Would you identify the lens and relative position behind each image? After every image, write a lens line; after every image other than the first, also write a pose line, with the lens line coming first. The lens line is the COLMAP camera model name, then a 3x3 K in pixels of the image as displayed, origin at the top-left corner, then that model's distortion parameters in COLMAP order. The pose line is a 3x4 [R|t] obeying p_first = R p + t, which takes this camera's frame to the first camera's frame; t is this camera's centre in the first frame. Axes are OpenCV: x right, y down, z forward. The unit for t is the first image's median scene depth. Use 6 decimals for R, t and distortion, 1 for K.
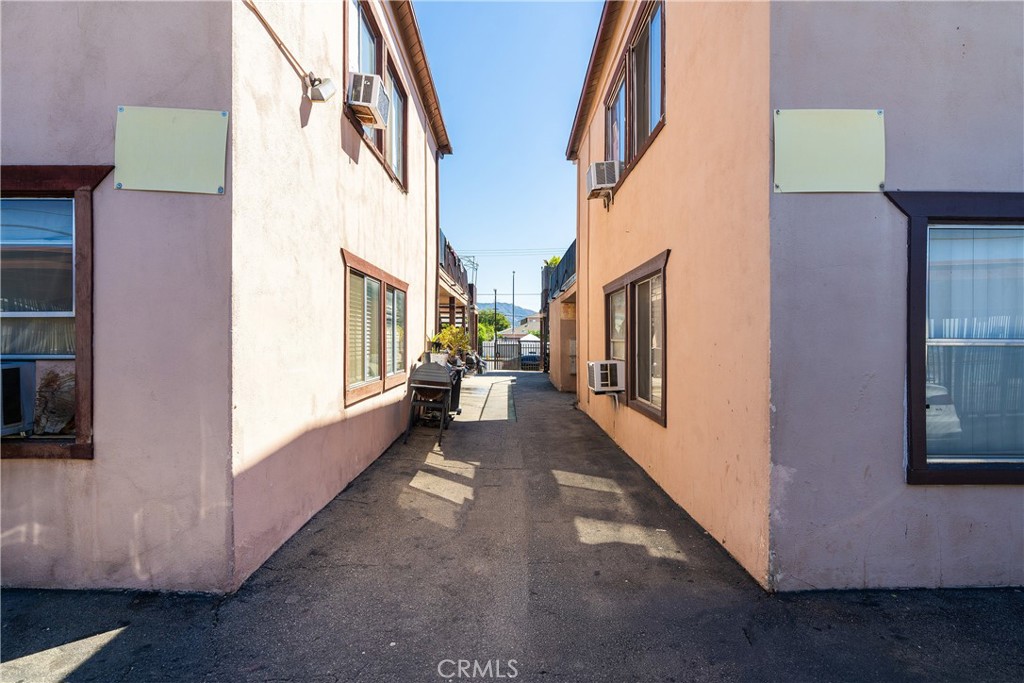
lens RADIAL K [[507.1, 0, 512.0], [0, 507.1, 341.5], [0, 0, 1]] dist [0.000069, -0.000348]
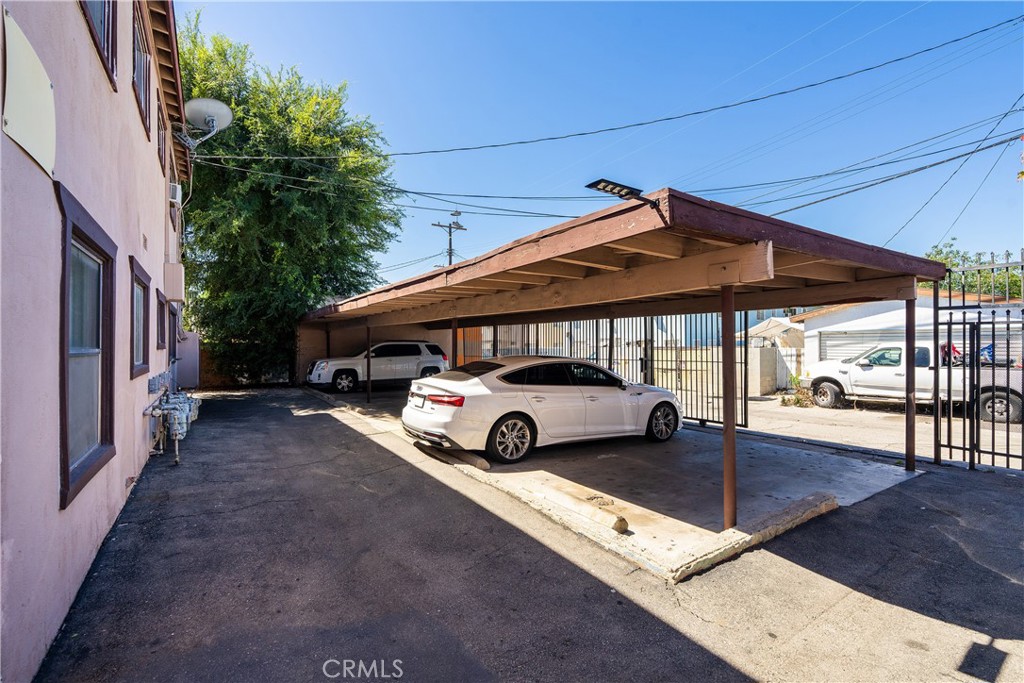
lens RADIAL K [[447.4, 0, 512.0], [0, 447.4, 341.5], [0, 0, 1]] dist [-0.007444, -0.000051]
pose [[-0.554506, 0.006560, 0.832154, -0.184137], [0.003909, 0.999978, -0.005278, -0.007231], [-0.832171, 0.000326, -0.554519, 0.430350]]
